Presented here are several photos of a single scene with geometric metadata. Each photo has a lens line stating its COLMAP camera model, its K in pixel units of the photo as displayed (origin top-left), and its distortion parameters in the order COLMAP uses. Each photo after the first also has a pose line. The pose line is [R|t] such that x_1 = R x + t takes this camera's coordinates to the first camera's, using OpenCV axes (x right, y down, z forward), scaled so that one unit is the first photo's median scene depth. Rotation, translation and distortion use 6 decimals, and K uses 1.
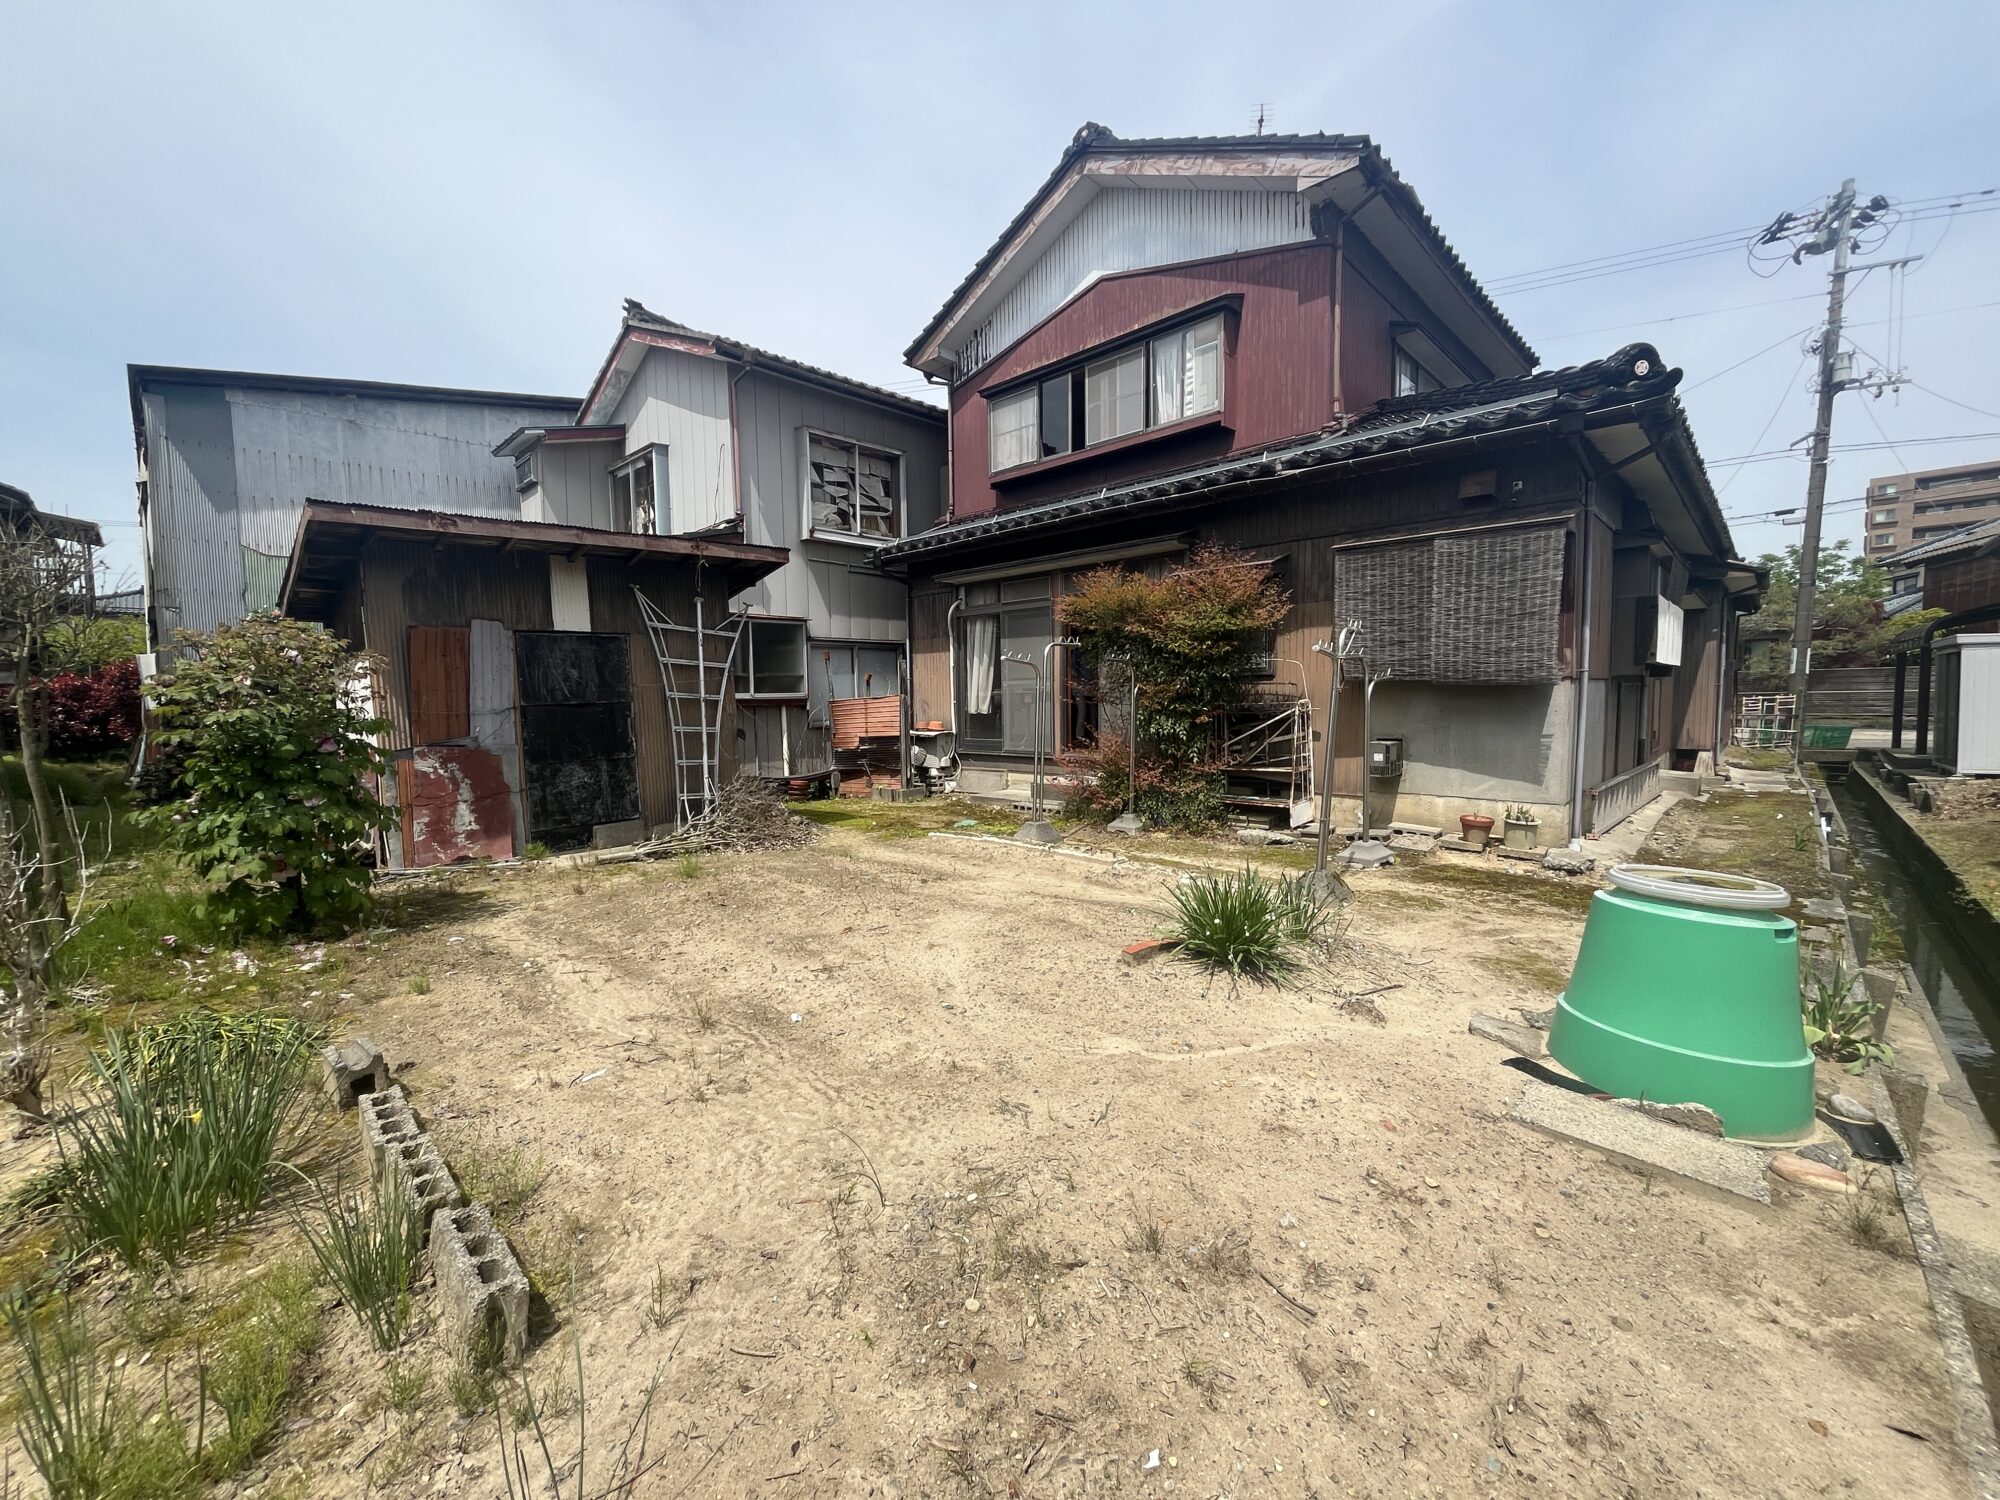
lens RADIAL K [[804.8, 0, 994.5], [0, 804.8, 746.9], [0, 0, 1]] dist [0.000126, -0.000072]
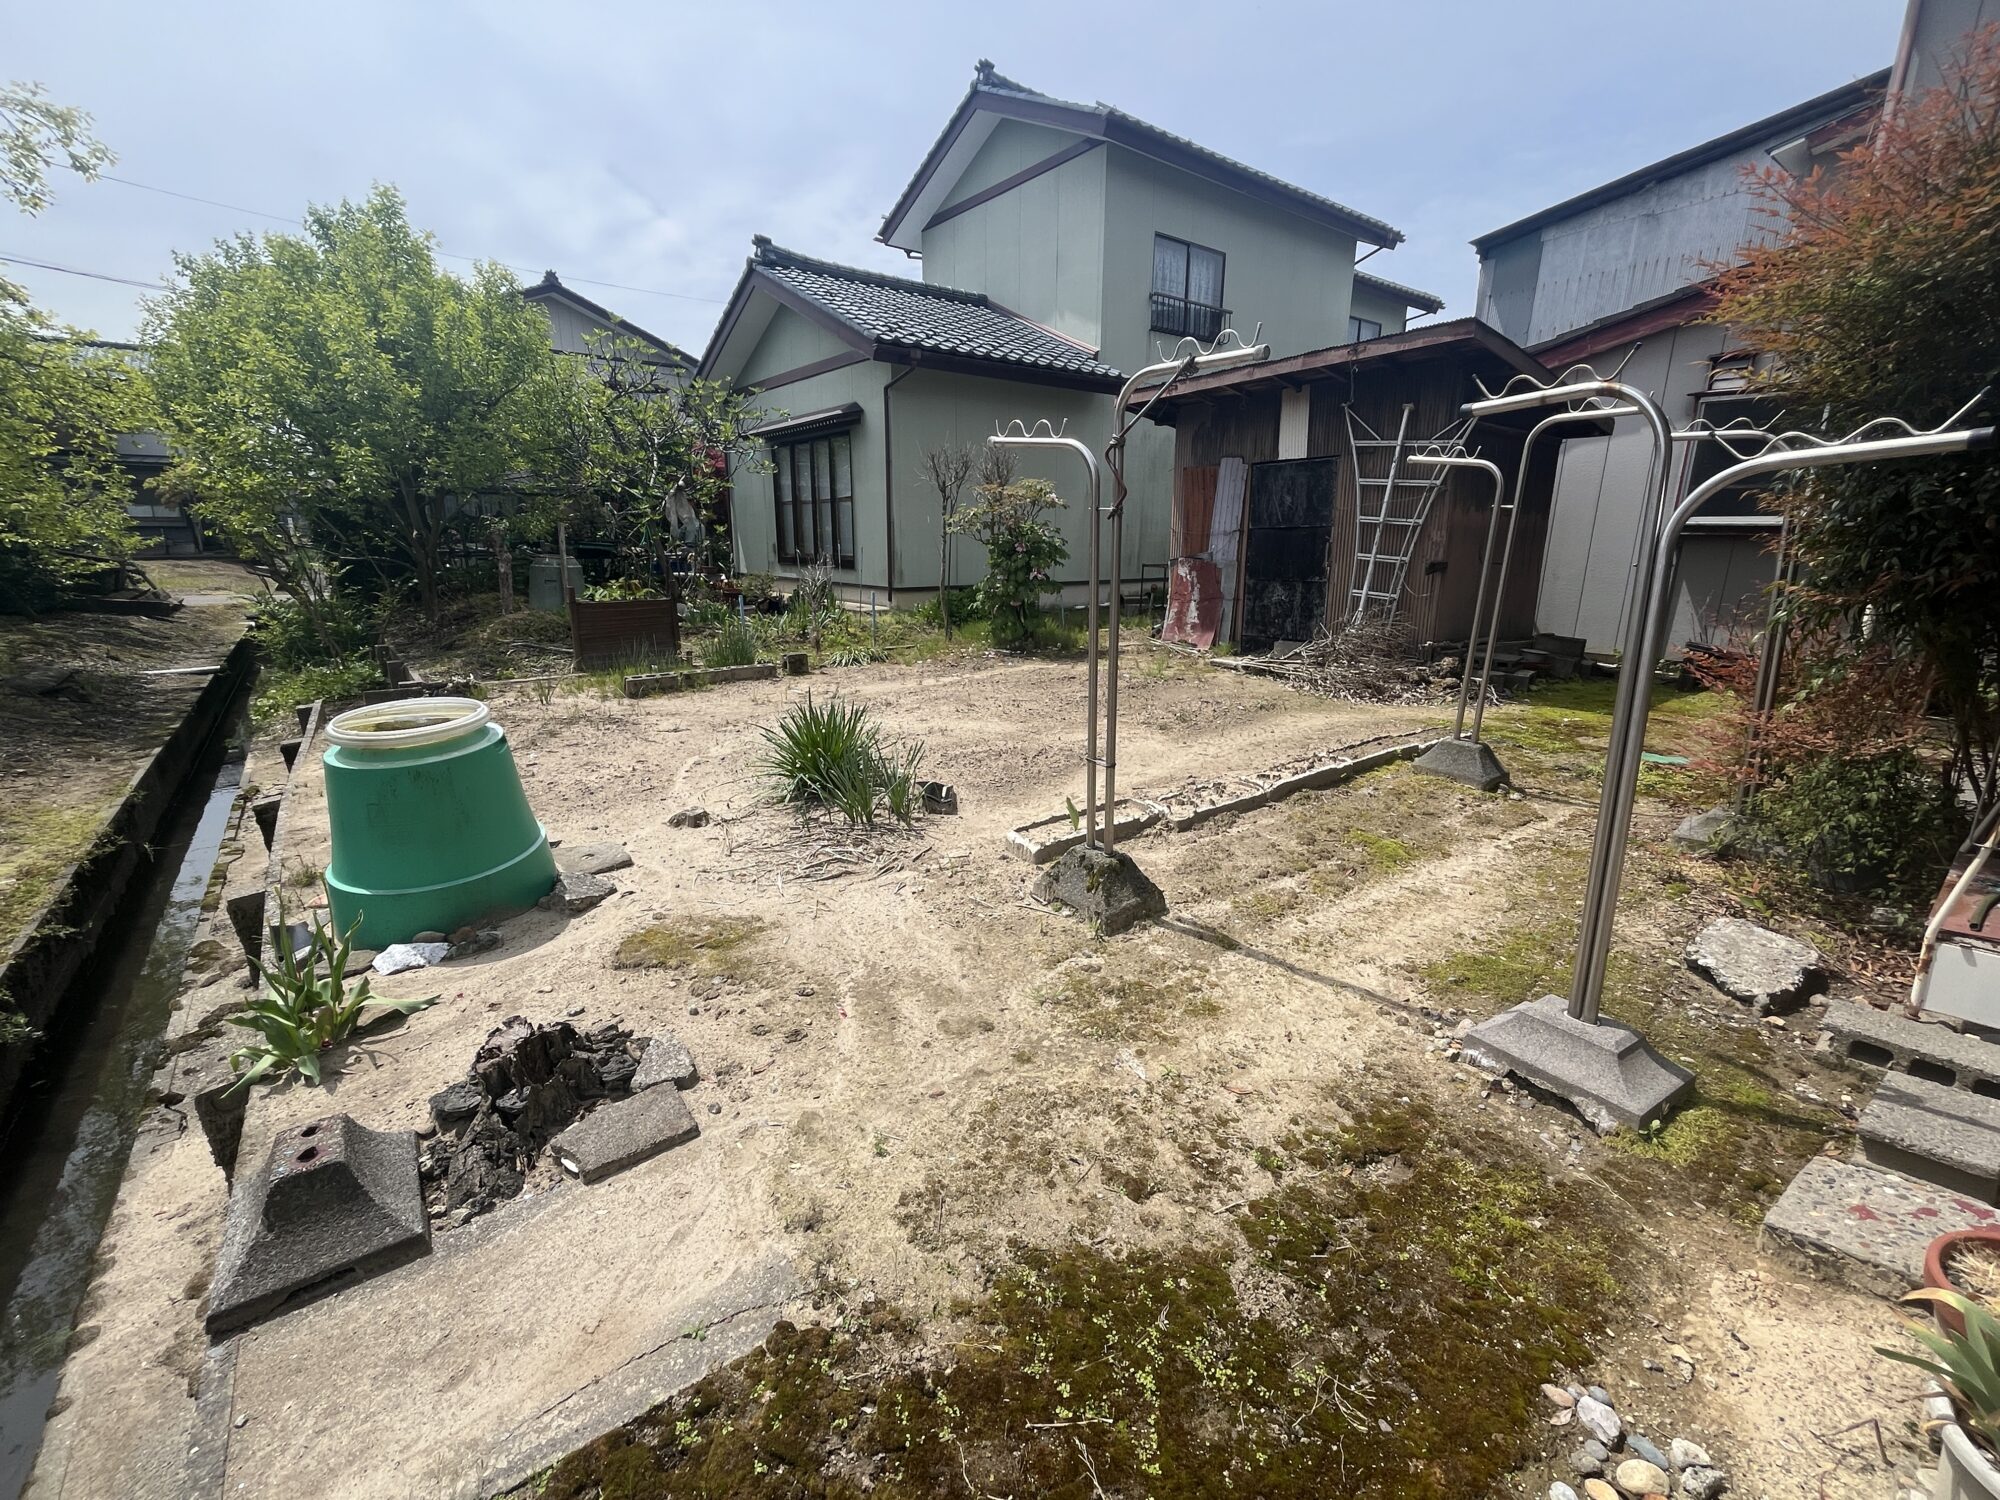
lens RADIAL K [[881.2, 0, 995.5], [0, 881.2, 754.5], [0, 0, 1]] dist [-0.003010, -0.000588]
pose [[-0.151063, 0.255871, -0.954835, 0.816502], [-0.062825, 0.961482, 0.267592, -0.055274], [0.986526, 0.100411, -0.129170, 0.839884]]
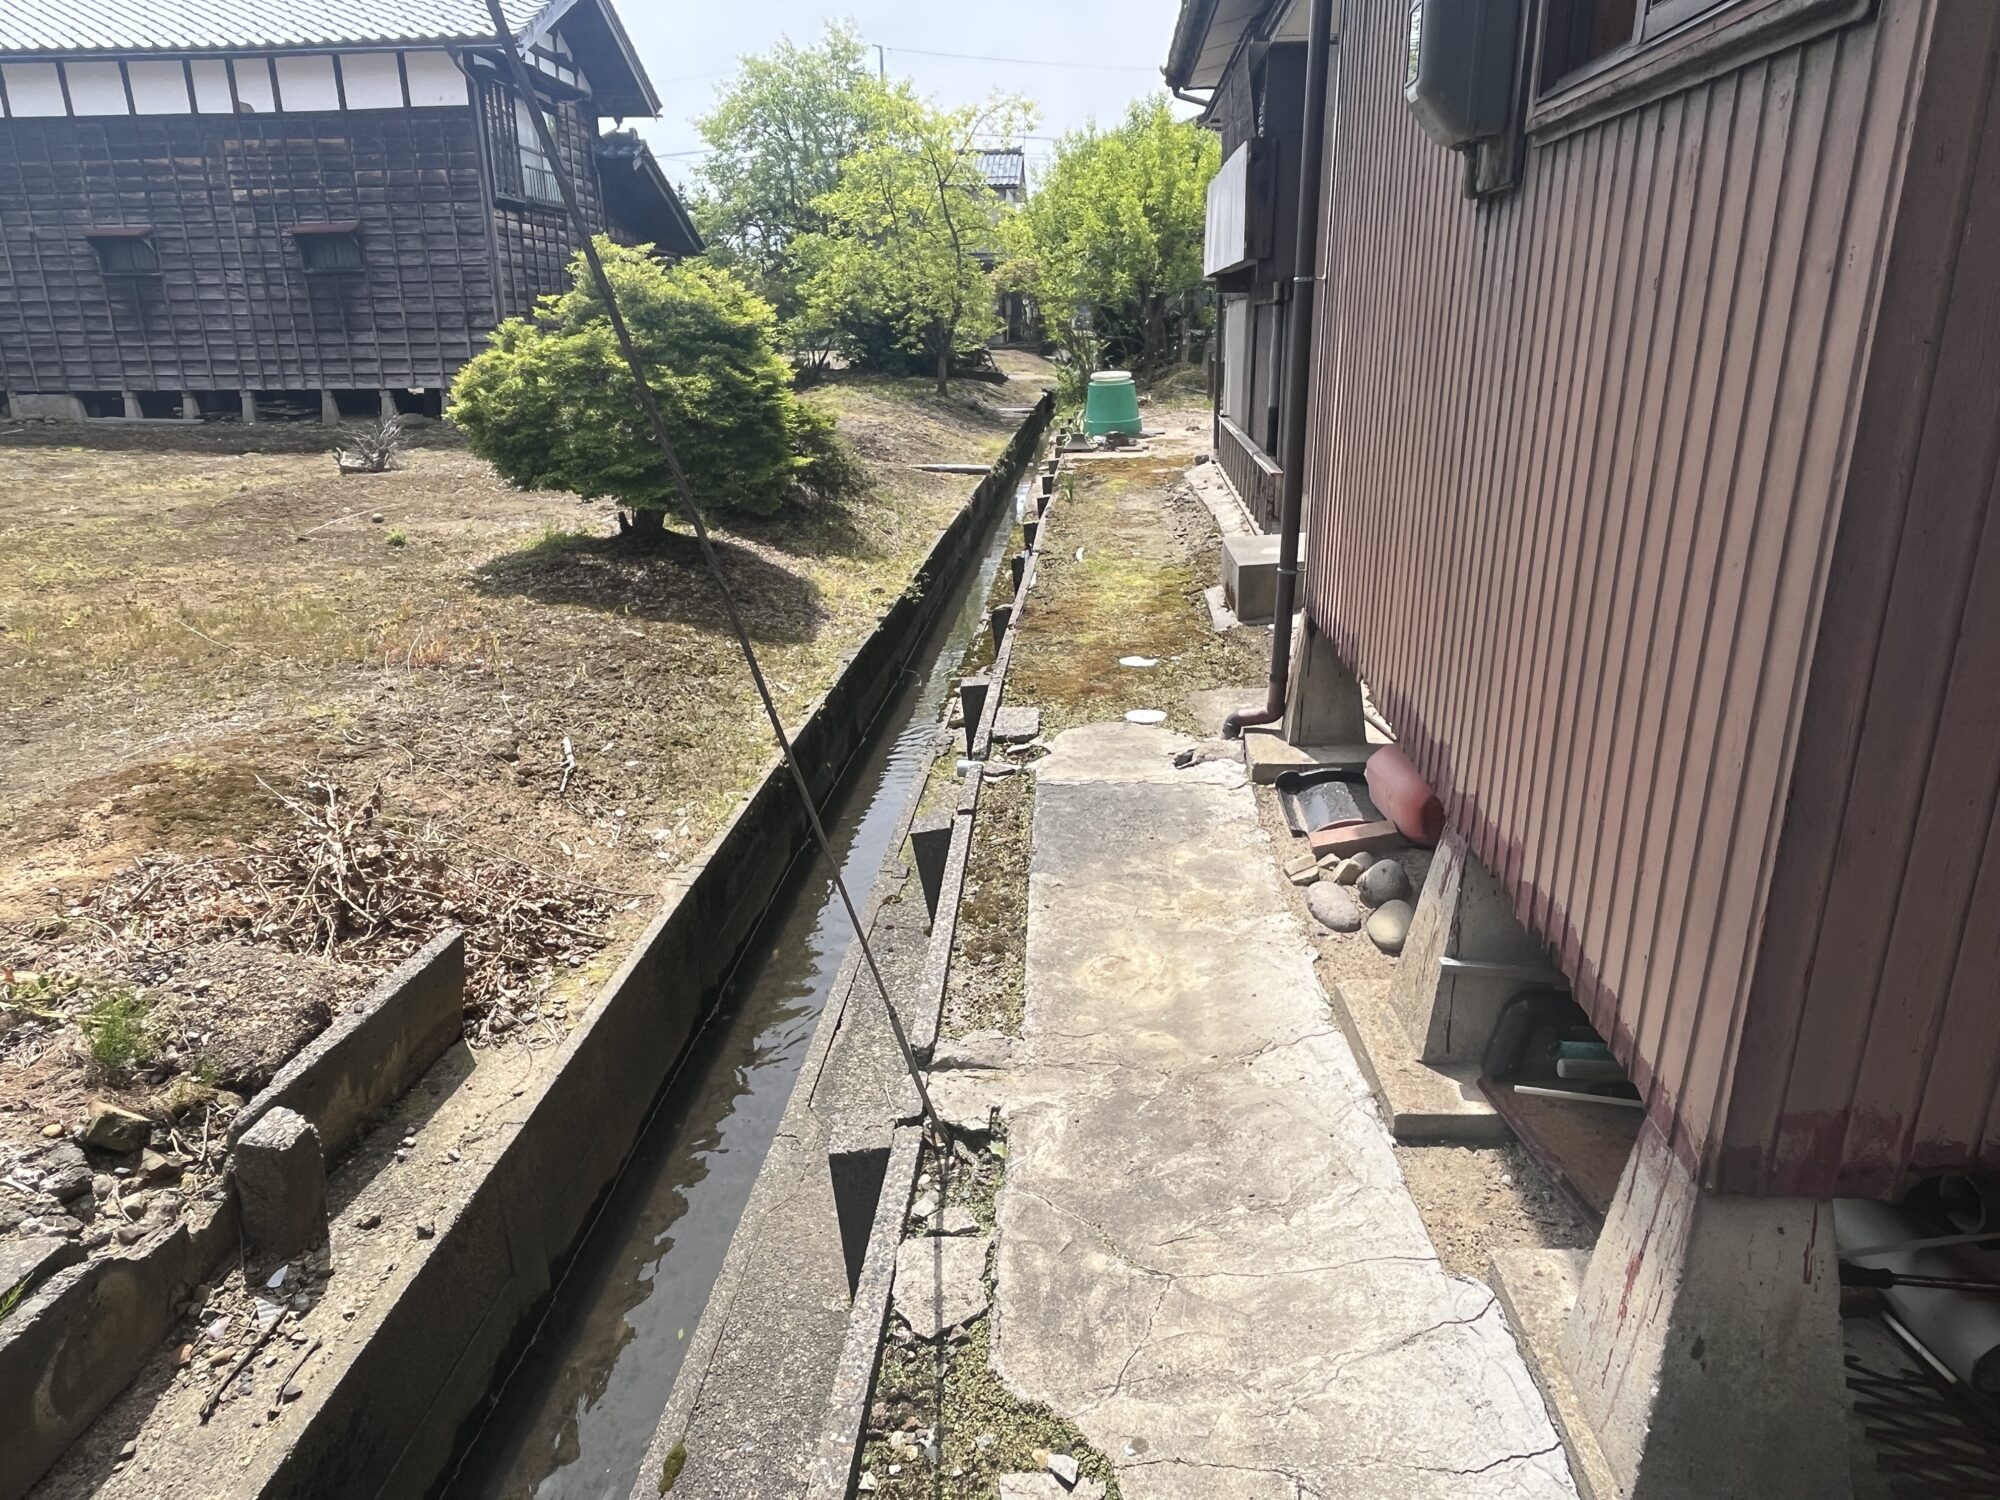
lens RADIAL K [[1282.9, 0, 999.0], [0, 1282.9, 750.9], [0, 0, 1]] dist [0.005422, 0.000198]
pose [[-0.761175, 0.216401, -0.611378, 1.545453], [-0.028881, 0.930444, 0.365293, -0.097454], [0.647903, 0.295709, -0.701981, 1.577005]]
